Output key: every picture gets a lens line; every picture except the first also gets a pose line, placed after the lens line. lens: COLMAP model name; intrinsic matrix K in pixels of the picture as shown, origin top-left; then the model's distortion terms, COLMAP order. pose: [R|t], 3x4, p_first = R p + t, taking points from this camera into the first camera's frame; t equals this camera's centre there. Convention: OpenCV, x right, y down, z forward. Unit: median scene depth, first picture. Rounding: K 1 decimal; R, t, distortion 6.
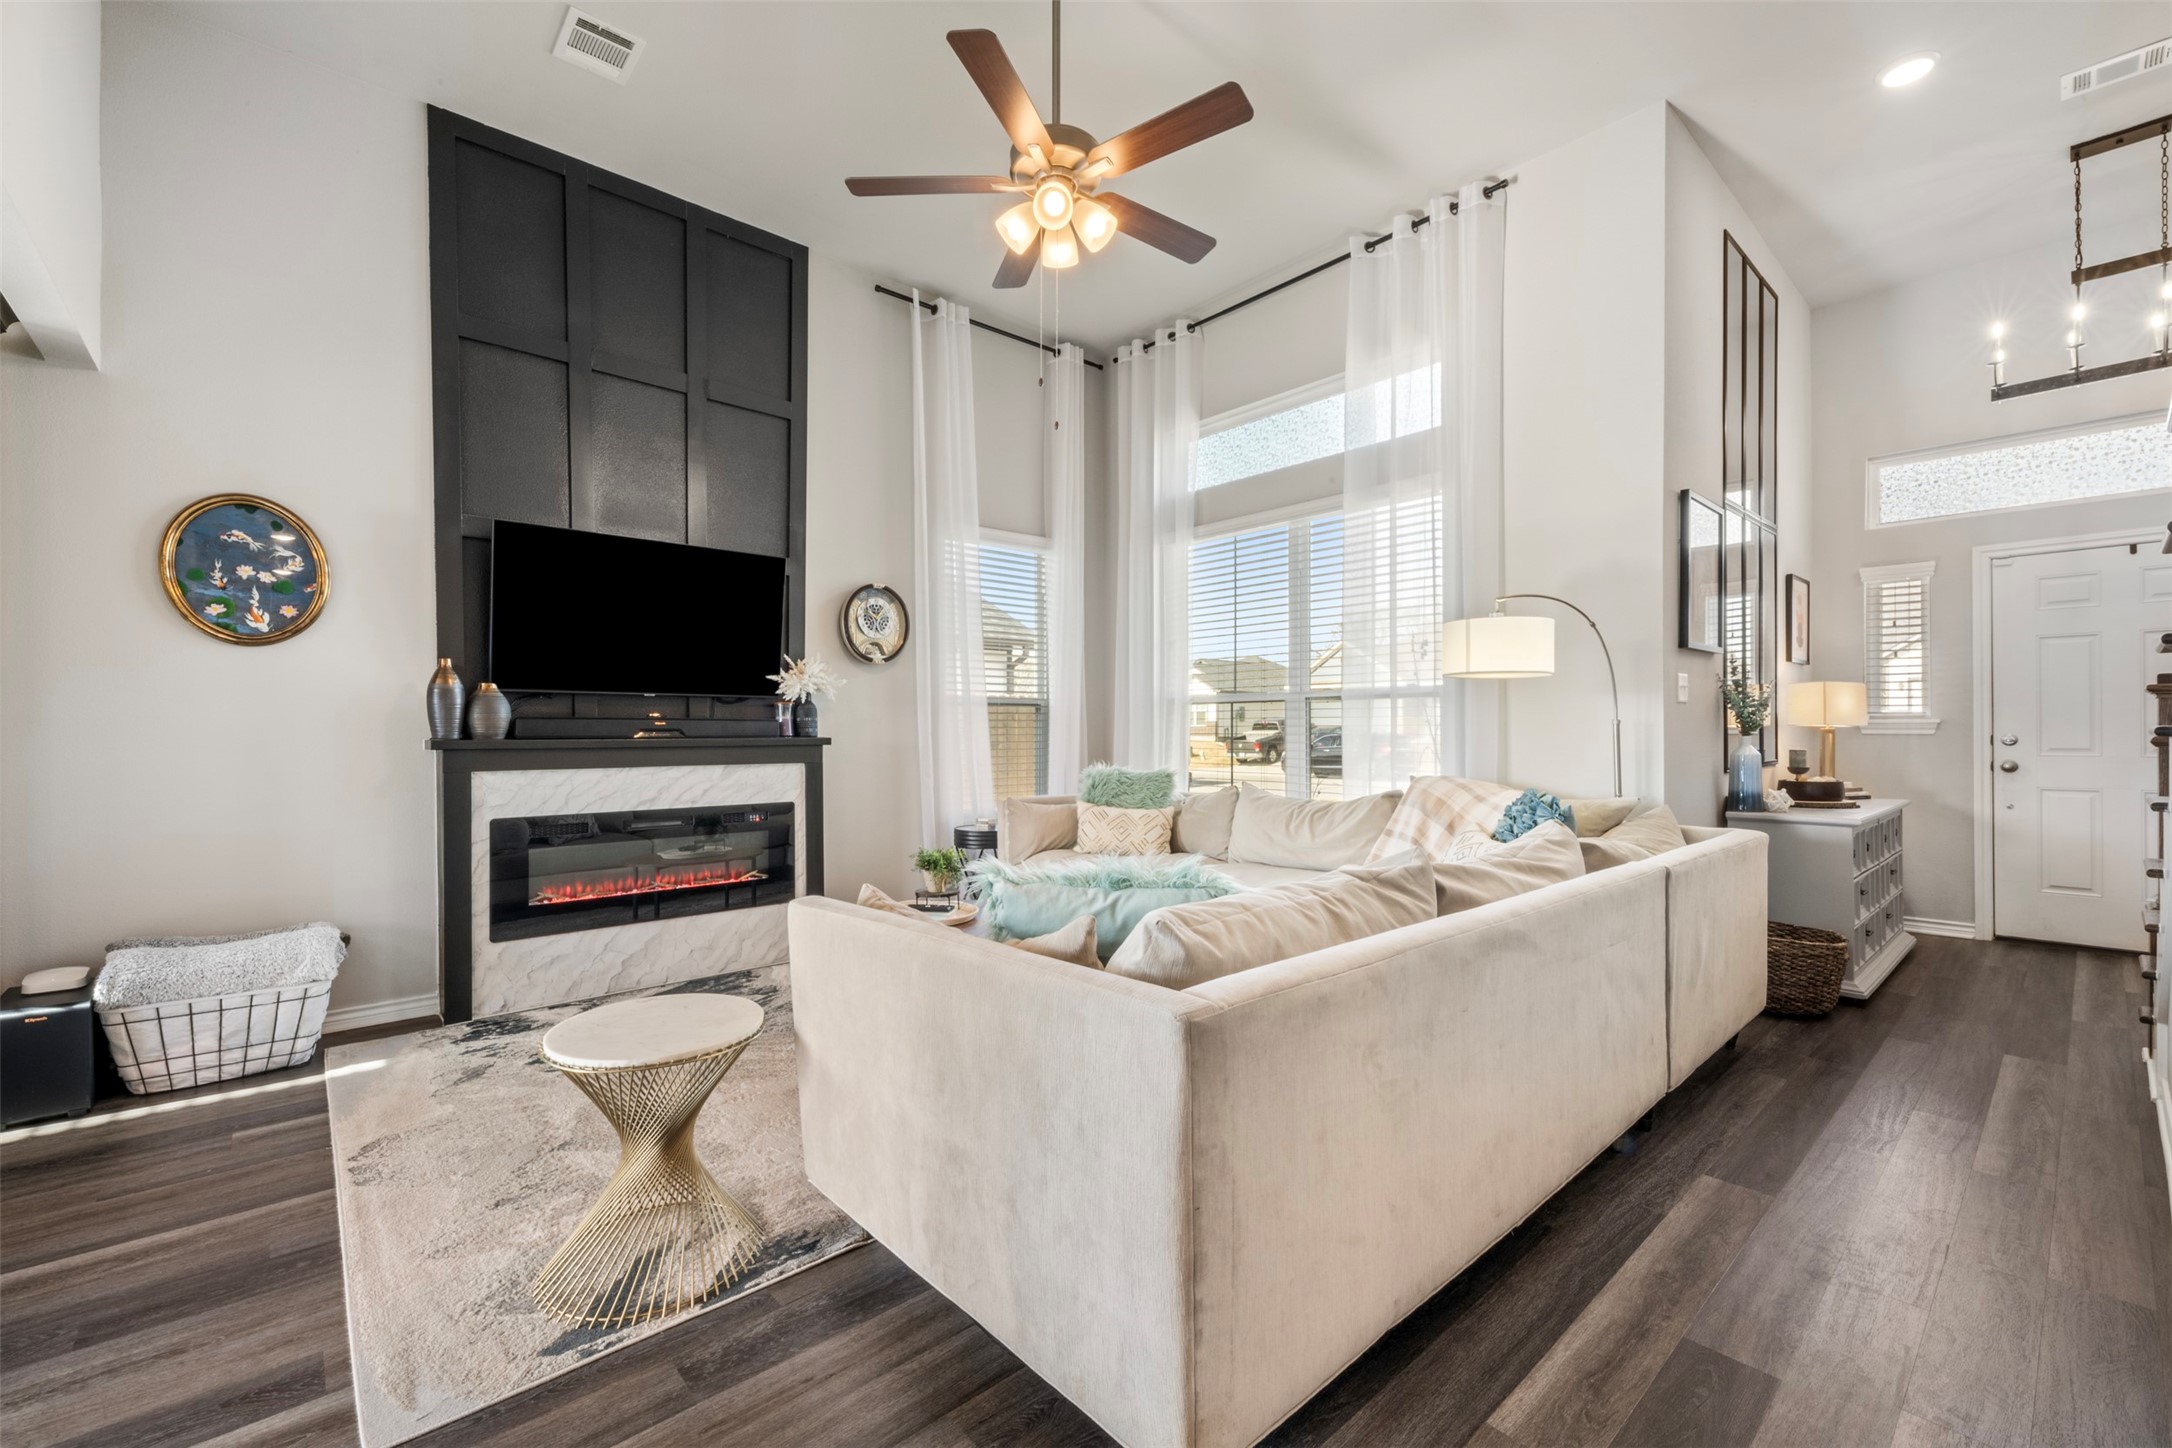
lens RADIAL K [[890.7, 0, 1083.8], [0, 890.7, 727.6], [0, 0, 1]] dist [0.010572, -0.000546]
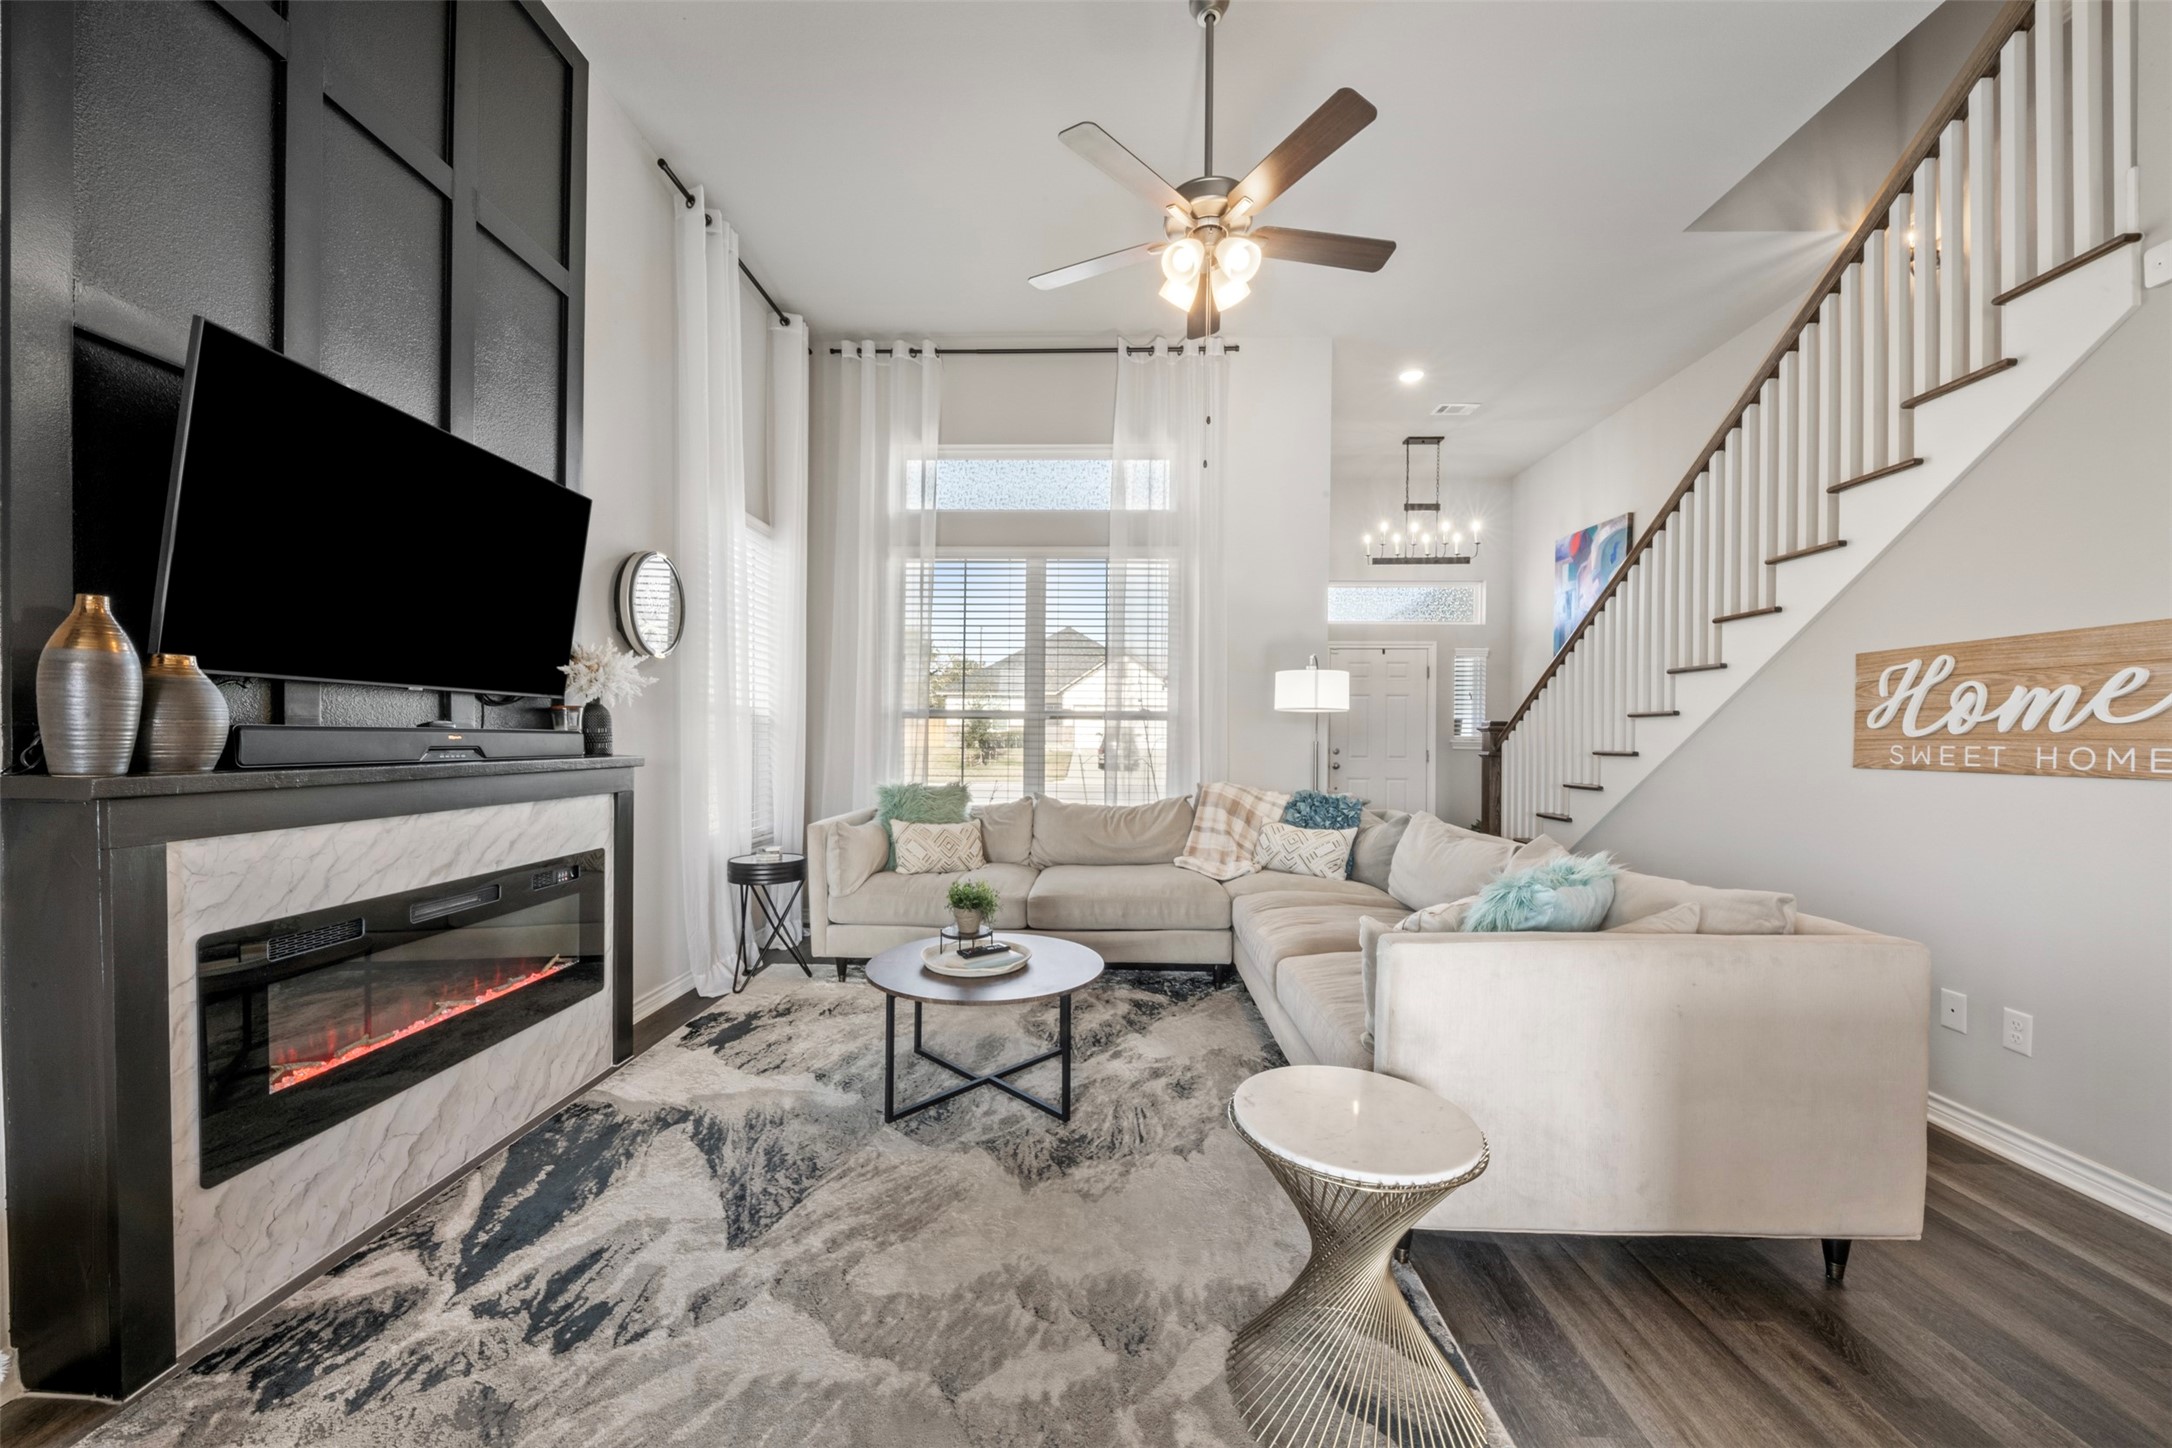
lens RADIAL K [[804.0, 0, 1081.4], [0, 804.0, 739.6], [0, 0, 1]] dist [-0.001857, -0.000683]
pose [[0.691743, 0.005756, 0.722121, -0.579532], [-0.011899, 0.999923, 0.003428, -0.010370], [-0.722046, -0.010965, 0.691758, 0.320652]]
